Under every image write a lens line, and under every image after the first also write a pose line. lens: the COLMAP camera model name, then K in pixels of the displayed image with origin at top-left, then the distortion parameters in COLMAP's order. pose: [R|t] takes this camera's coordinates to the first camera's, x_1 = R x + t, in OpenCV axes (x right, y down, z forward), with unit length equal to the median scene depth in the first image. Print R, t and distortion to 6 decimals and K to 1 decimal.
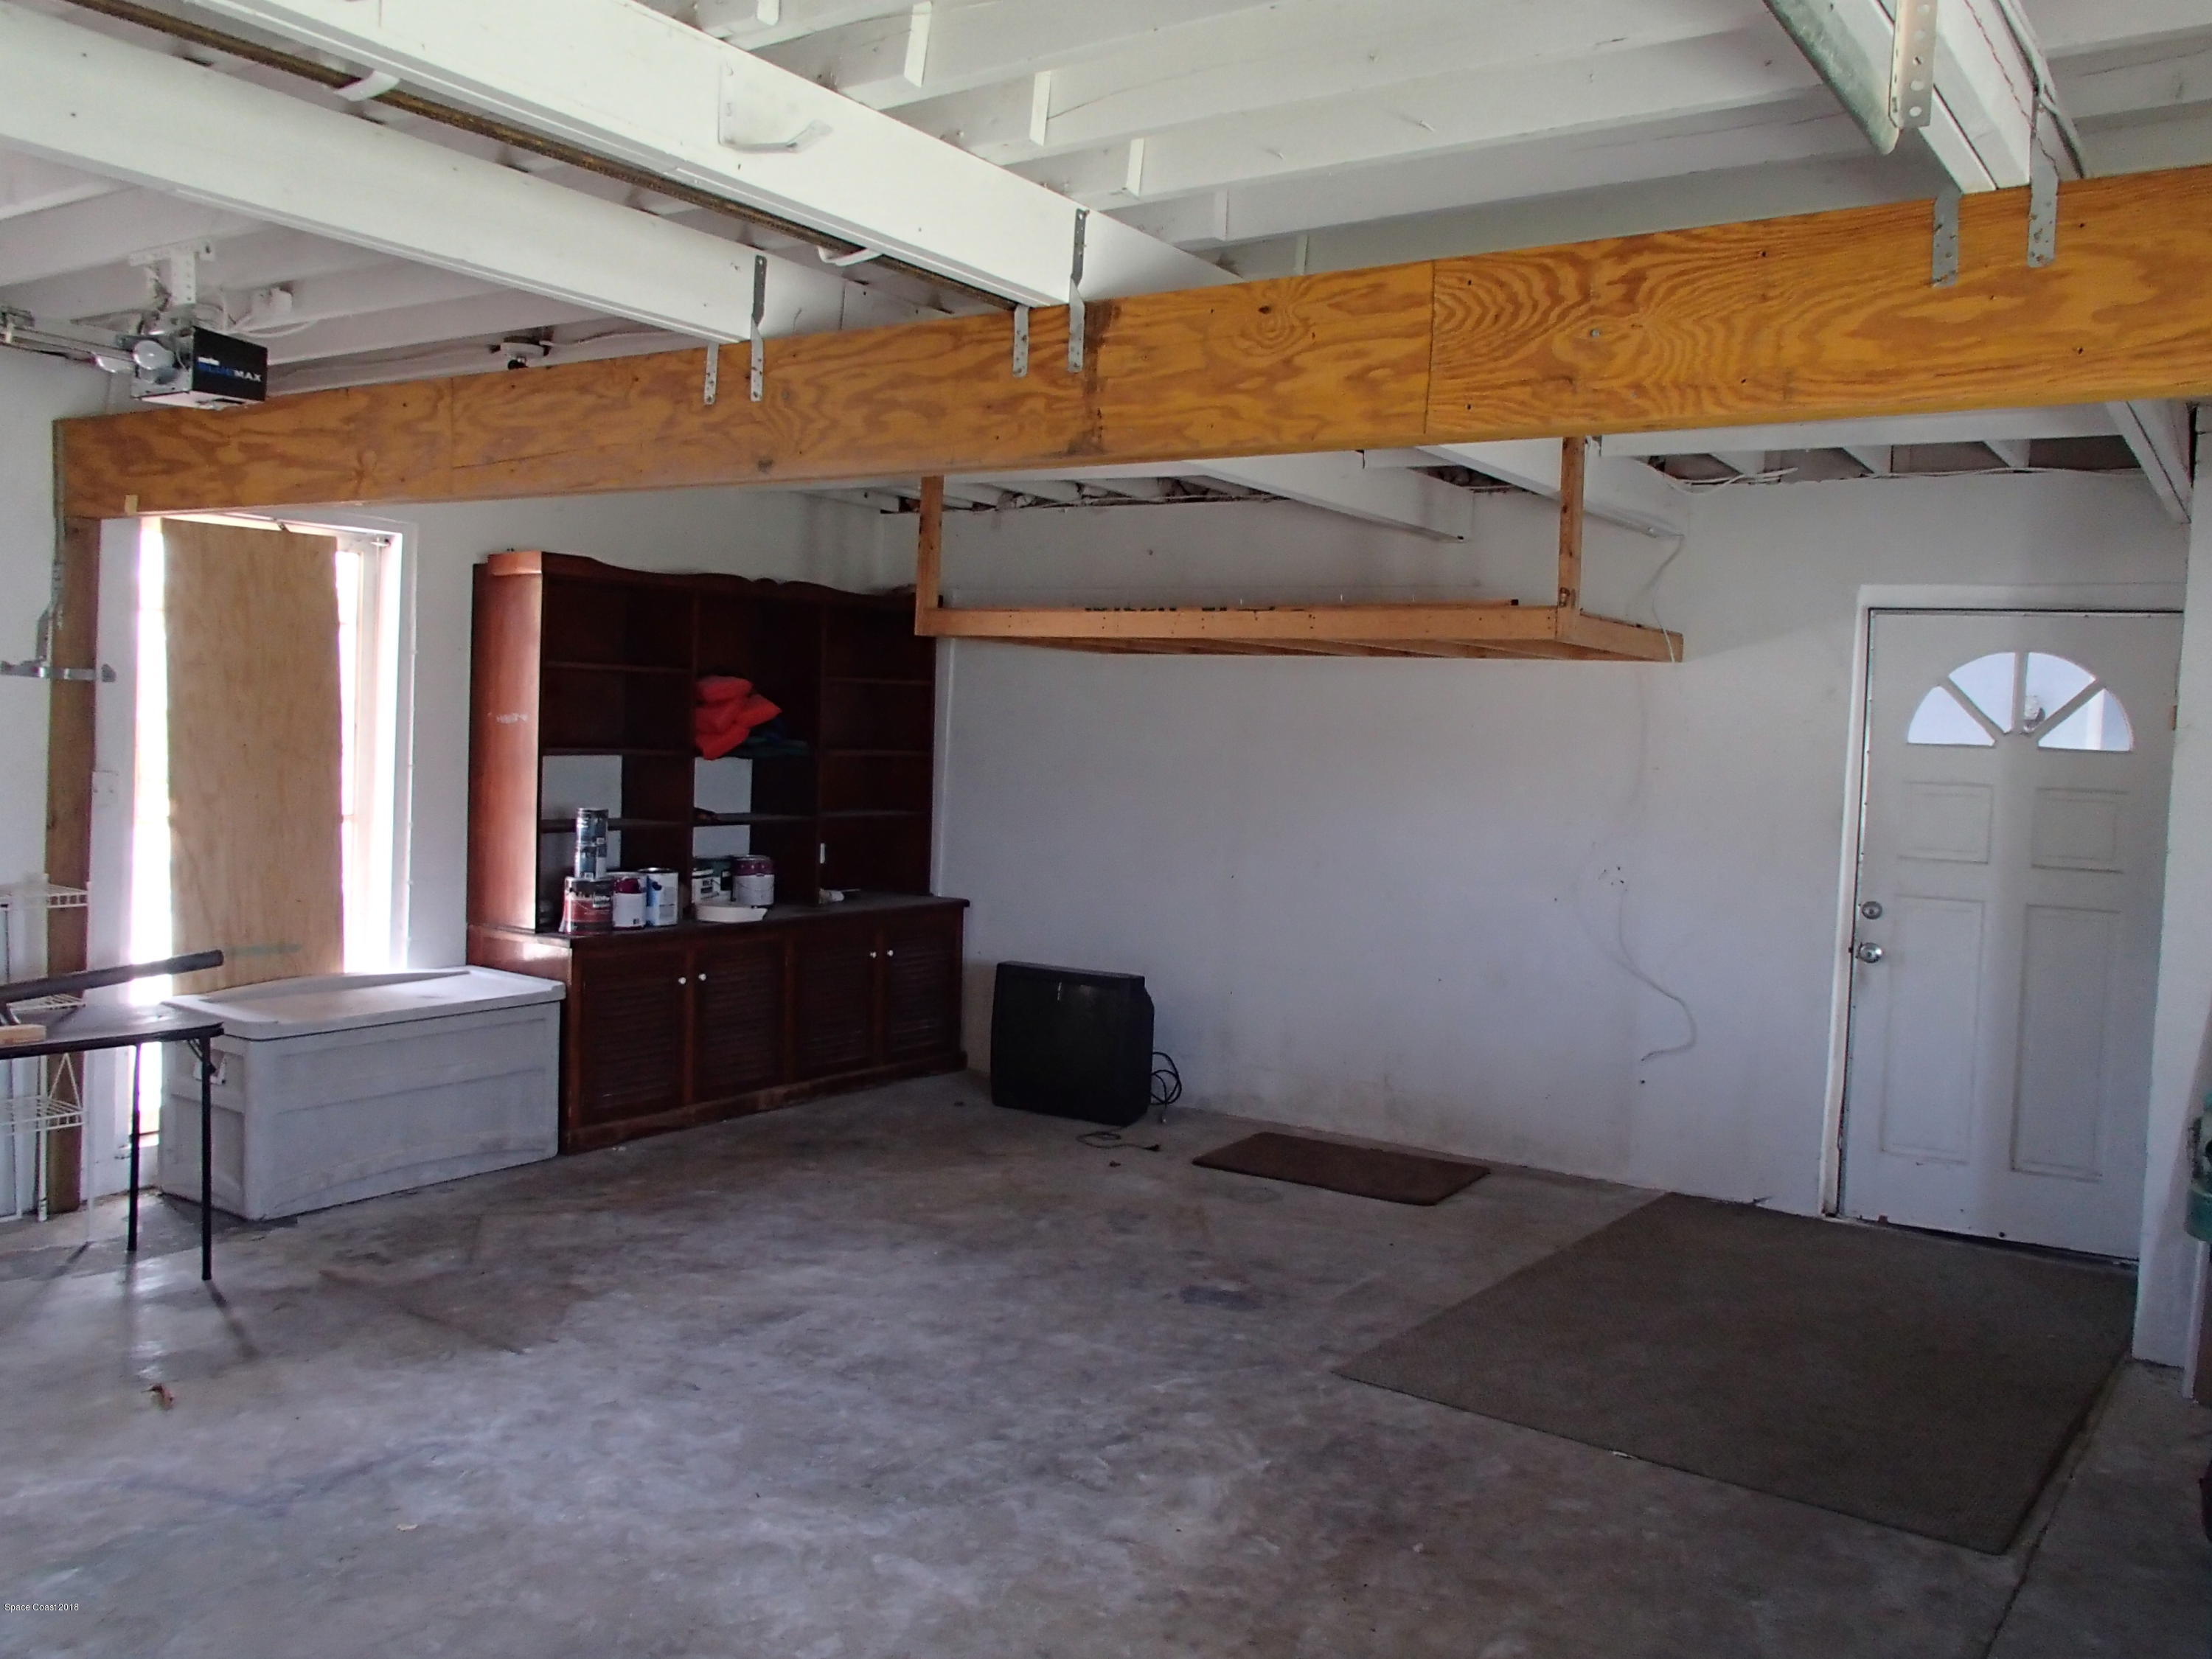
lens RADIAL K [[1835.6, 0, 1101.9], [0, 1835.6, 828.4], [0, 0, 1]] dist [-0.023553, 0.025485]
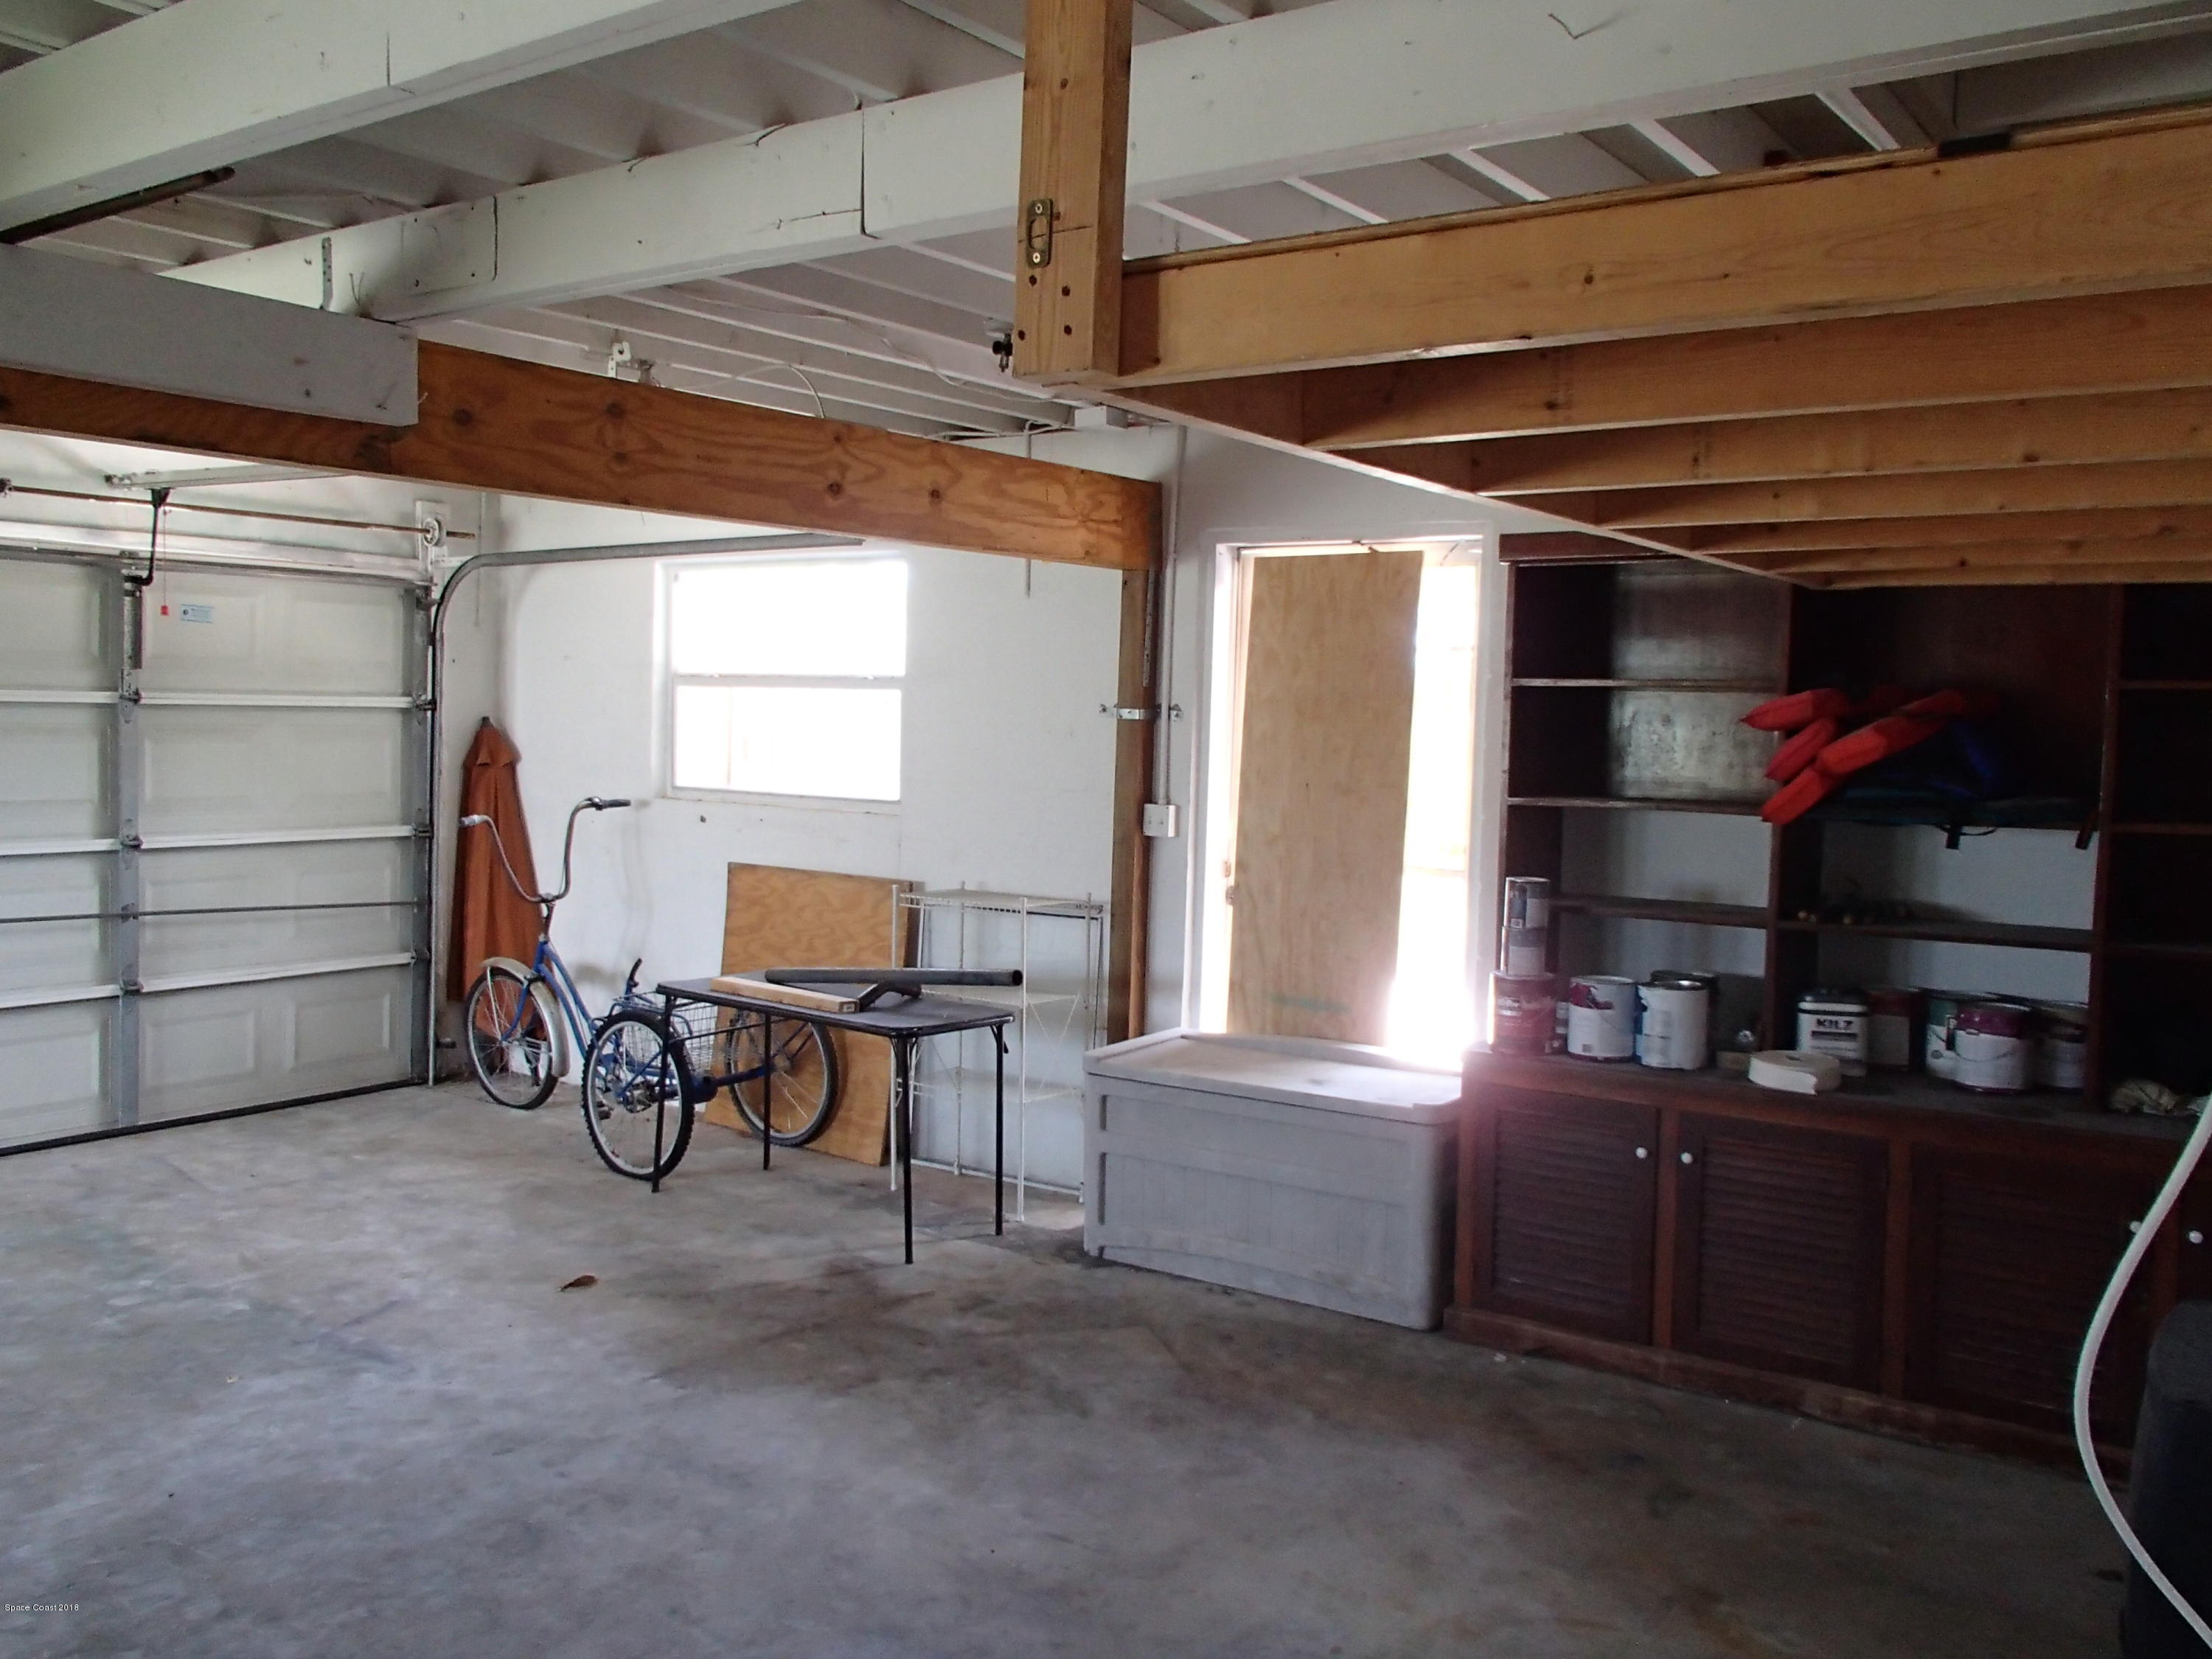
lens RADIAL K [[1835.6, 0, 1099.5], [0, 1835.6, 820.5], [0, 0, 1]] dist [-0.023553, 0.025485]
pose [[-0.005095, 0.020076, -0.999785, 0.588596], [-0.084689, 0.996198, 0.020436, -0.045627], [0.996394, 0.084775, -0.003375, 1.099173]]
